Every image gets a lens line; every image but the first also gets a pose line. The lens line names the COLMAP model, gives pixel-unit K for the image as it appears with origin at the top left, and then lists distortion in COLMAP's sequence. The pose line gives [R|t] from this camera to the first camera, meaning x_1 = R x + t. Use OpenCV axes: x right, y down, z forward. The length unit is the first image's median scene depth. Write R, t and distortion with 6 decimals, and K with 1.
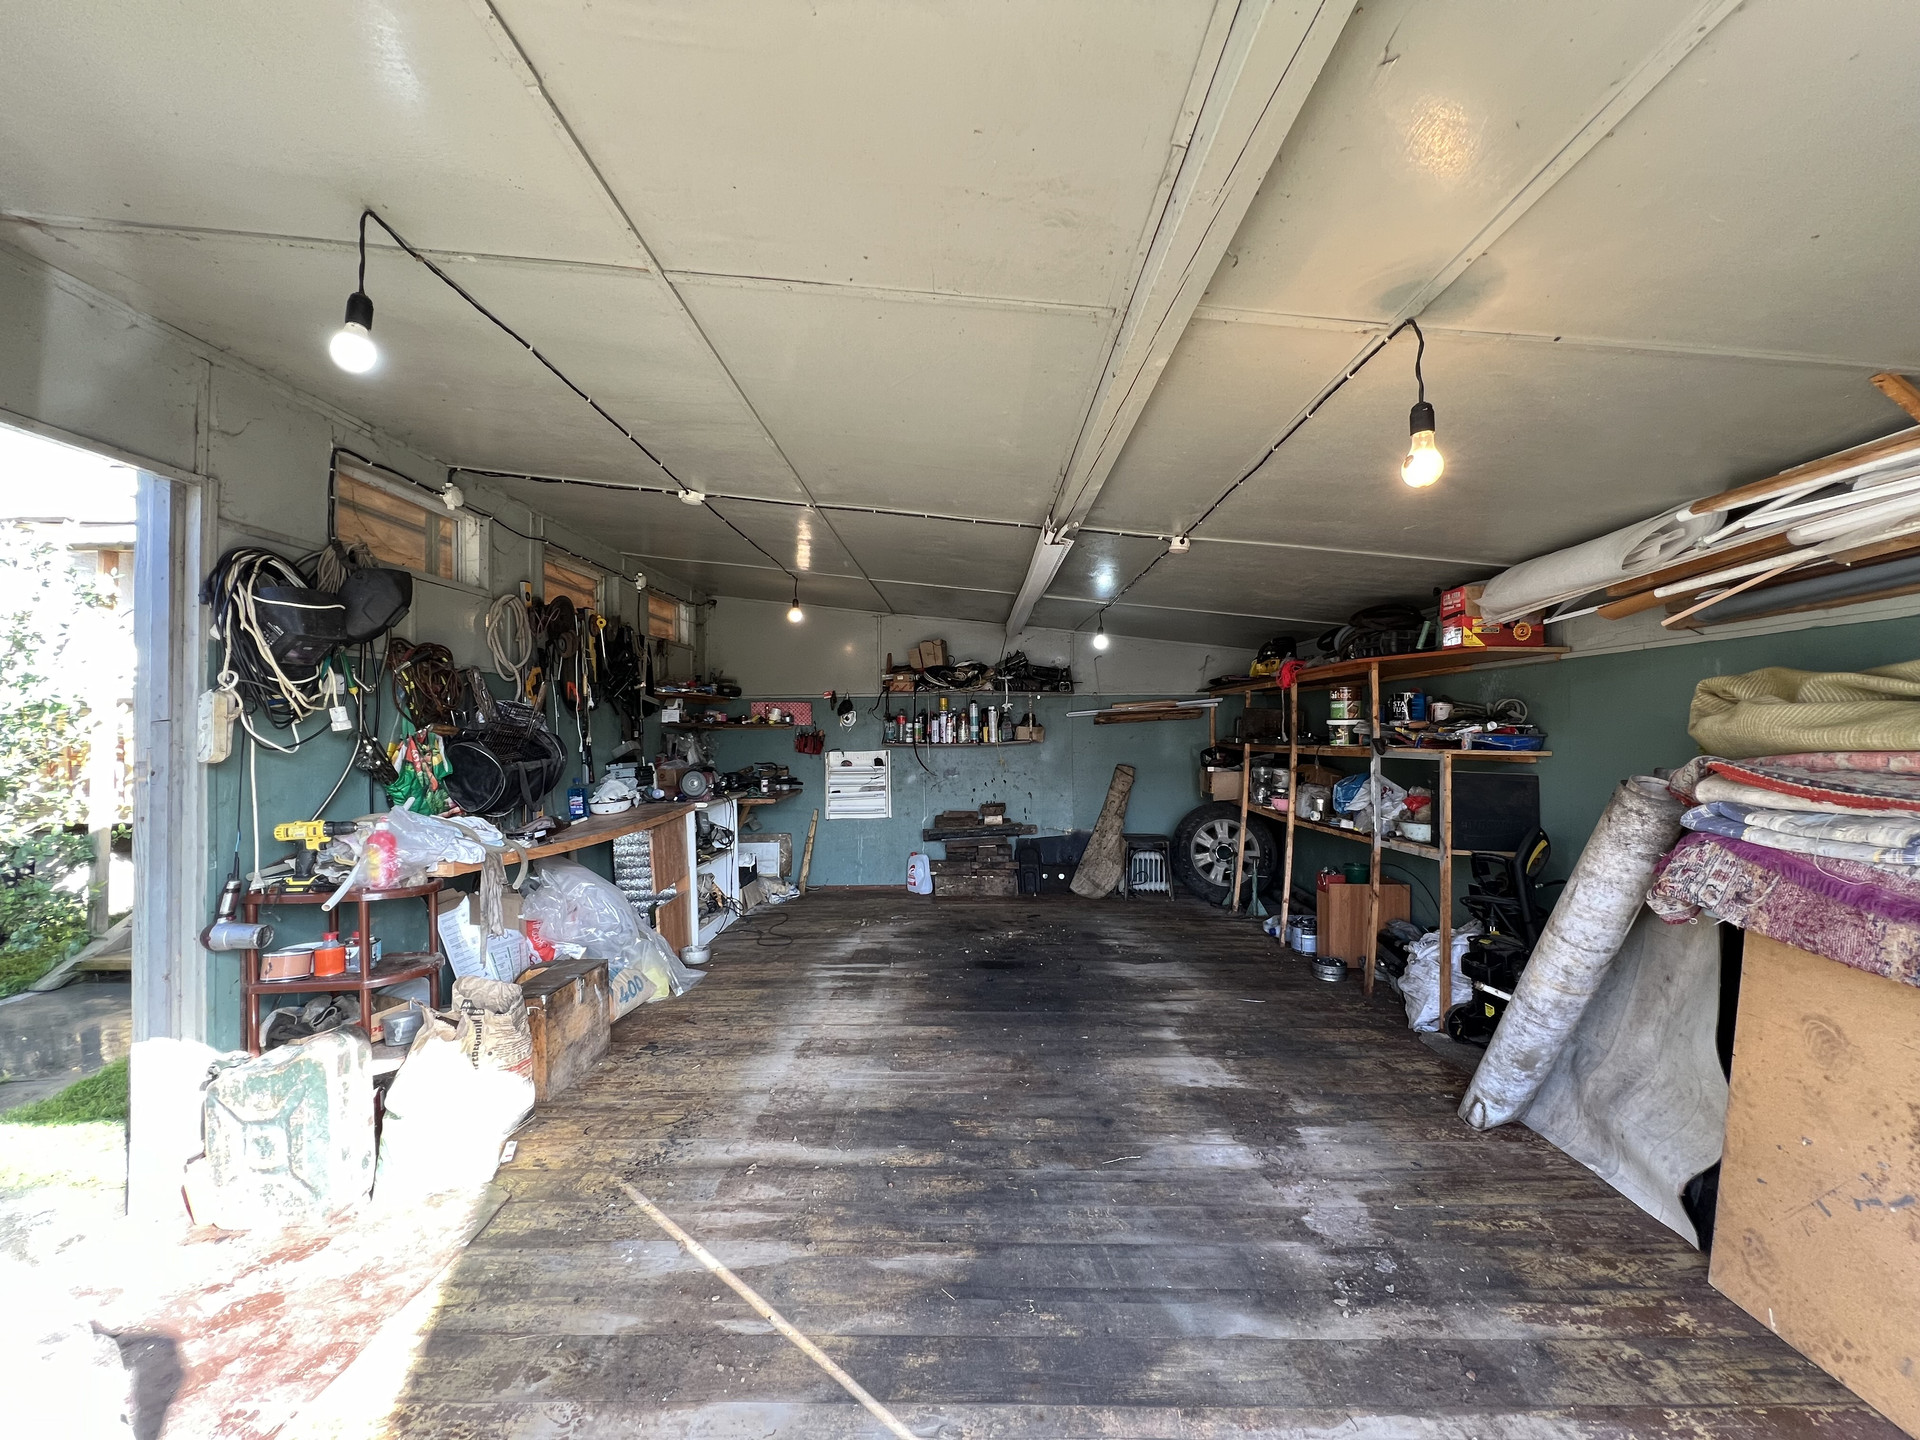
lens RADIAL K [[771.3, 0, 959.7], [0, 771.3, 716.9], [0, 0, 1]] dist [0.001454, 0.000693]
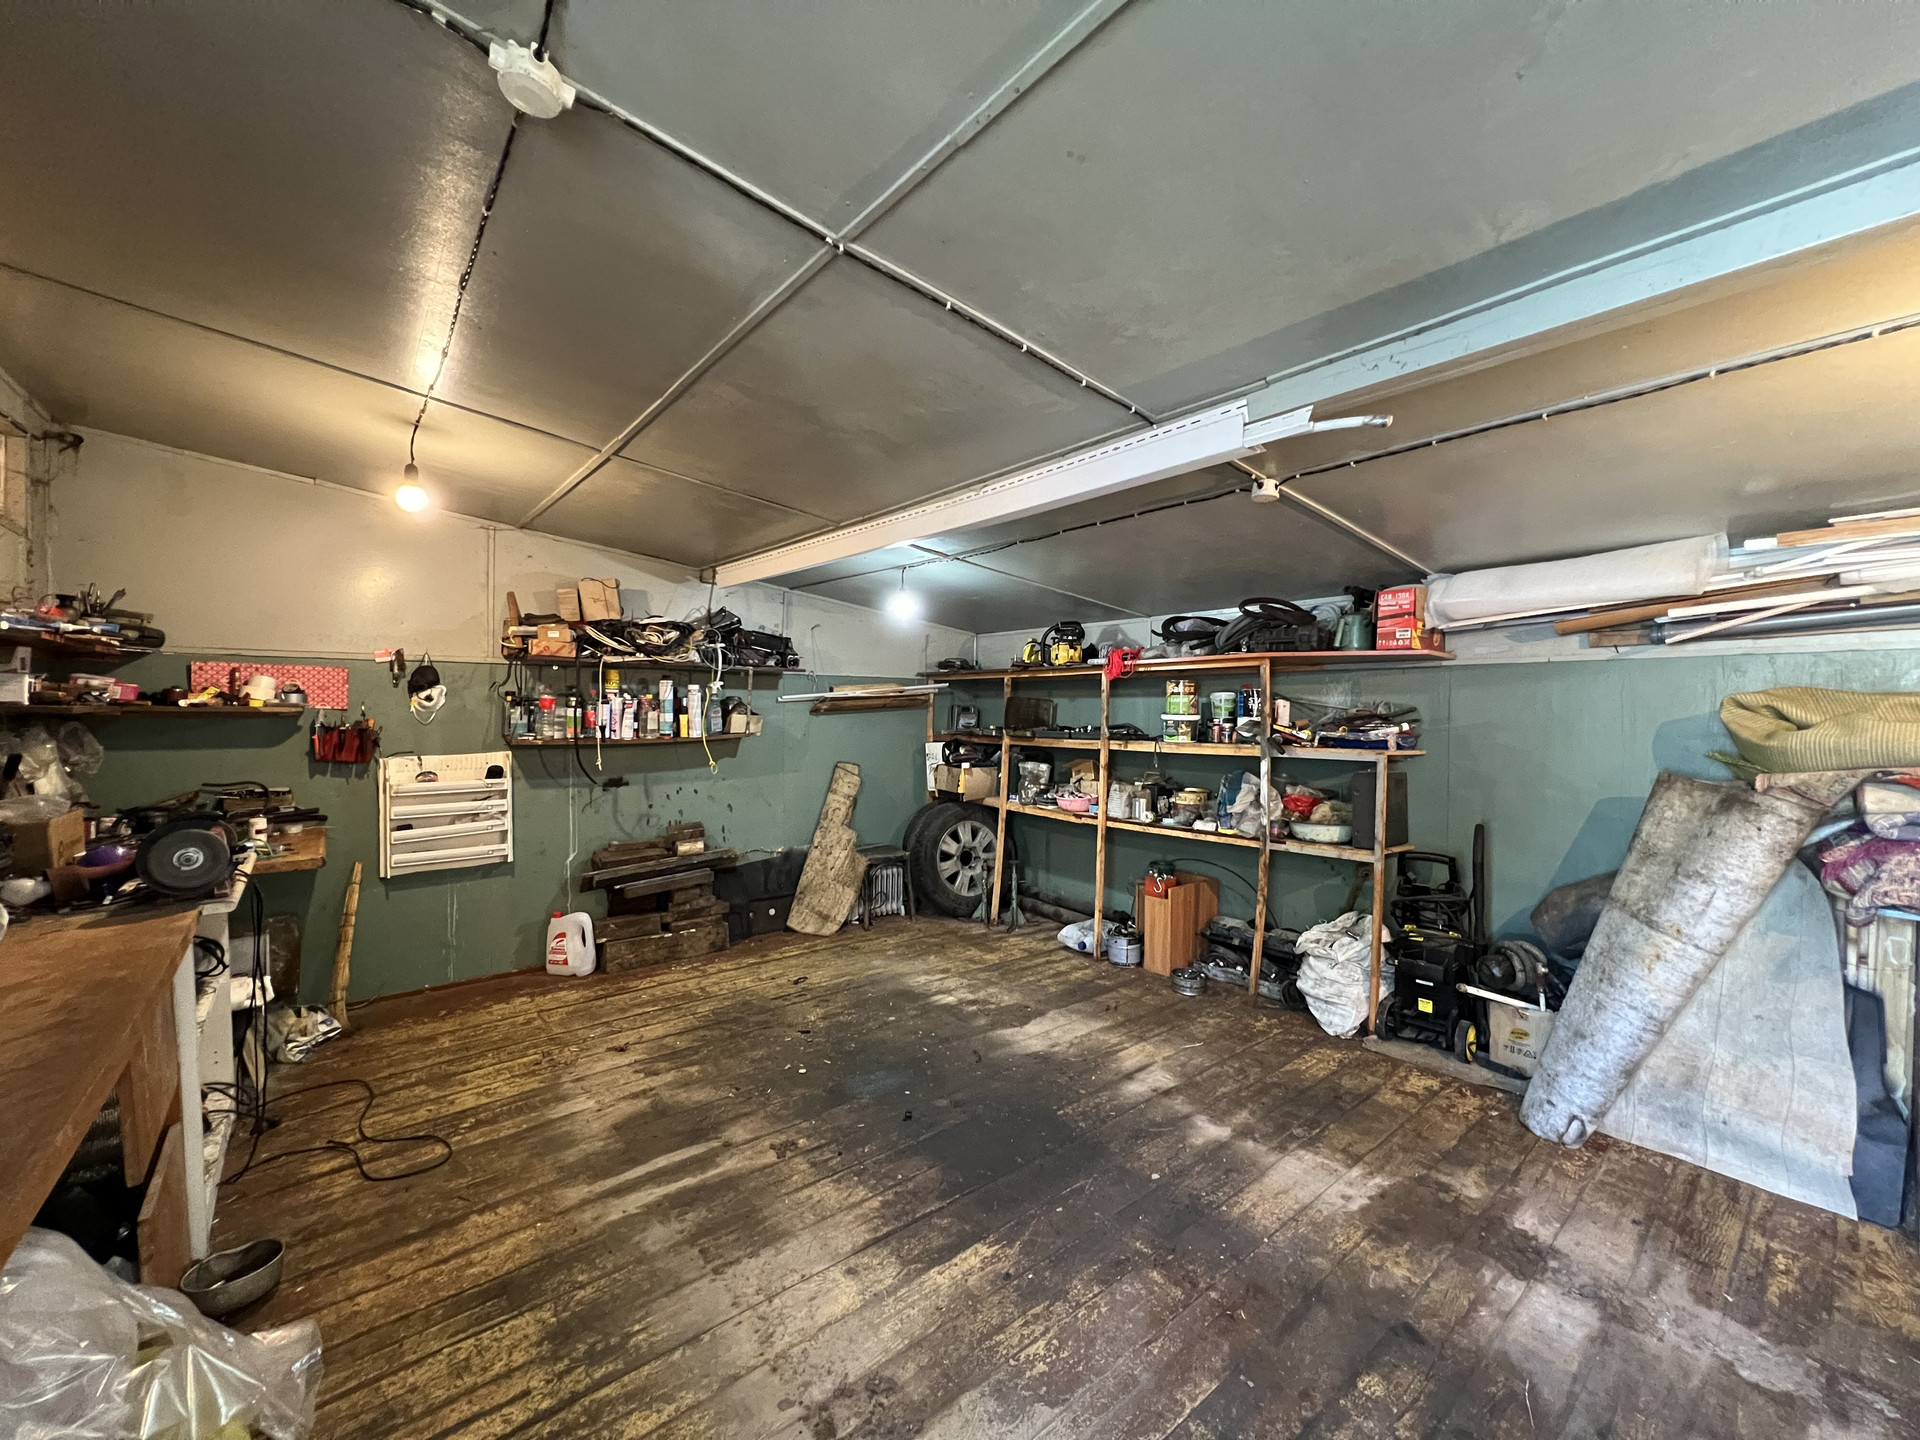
lens RADIAL K [[771.3, 0, 959.7], [0, 771.3, 716.9], [0, 0, 1]] dist [0.001454, 0.000693]
pose [[0.760041, 0.001358, 0.649874, -0.326131], [-0.021733, 0.999492, 0.023328, -0.009350], [-0.649512, -0.031855, 0.759684, 0.457826]]
